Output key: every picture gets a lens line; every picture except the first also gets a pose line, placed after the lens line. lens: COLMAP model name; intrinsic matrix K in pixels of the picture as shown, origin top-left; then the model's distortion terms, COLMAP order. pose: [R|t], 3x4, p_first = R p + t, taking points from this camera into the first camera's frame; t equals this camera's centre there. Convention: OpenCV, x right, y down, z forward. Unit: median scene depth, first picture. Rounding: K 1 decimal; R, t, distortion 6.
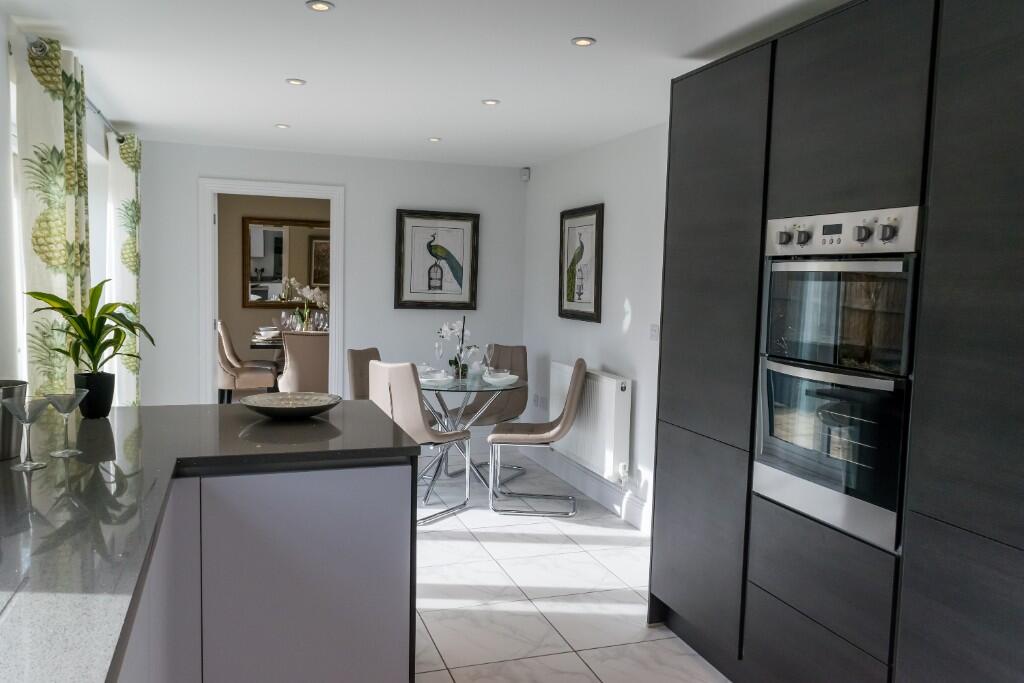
lens RADIAL K [[787.7, 0, 512.0], [0, 787.7, 341.5], [0, 0, 1]] dist [0.011168, 0.002571]
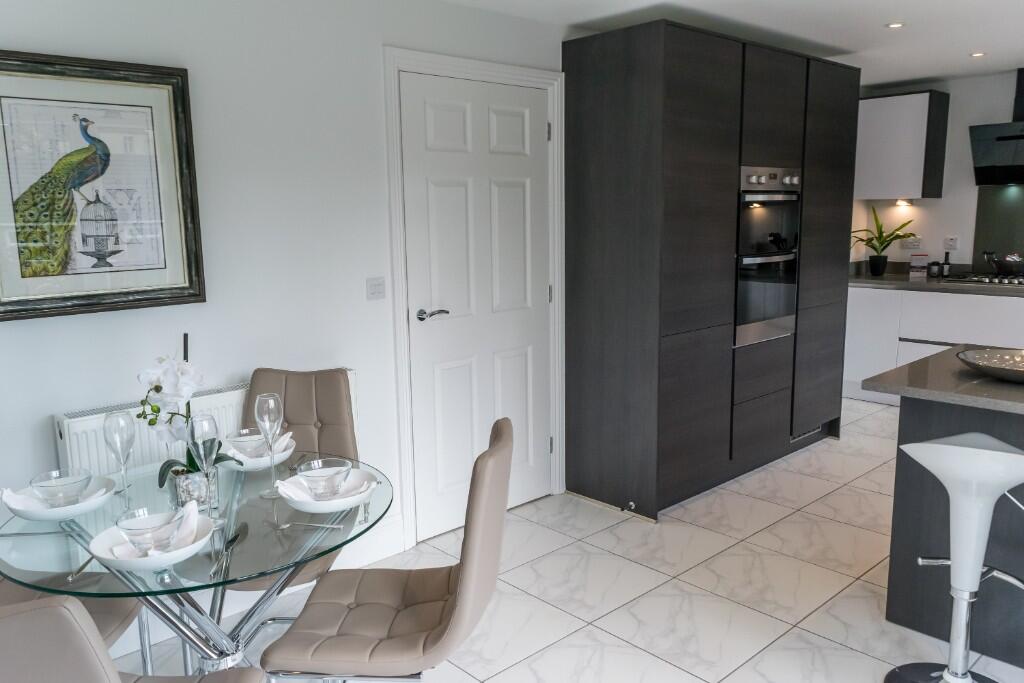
lens RADIAL K [[787.7, 0, 512.0], [0, 787.7, 341.5], [0, 0, 1]] dist [0.011168, 0.002571]
pose [[-0.395117, -0.175731, 0.901666, -0.869253], [0.078434, 0.971494, 0.223711, -0.190026], [-0.915276, 0.159113, -0.370071, 1.907518]]
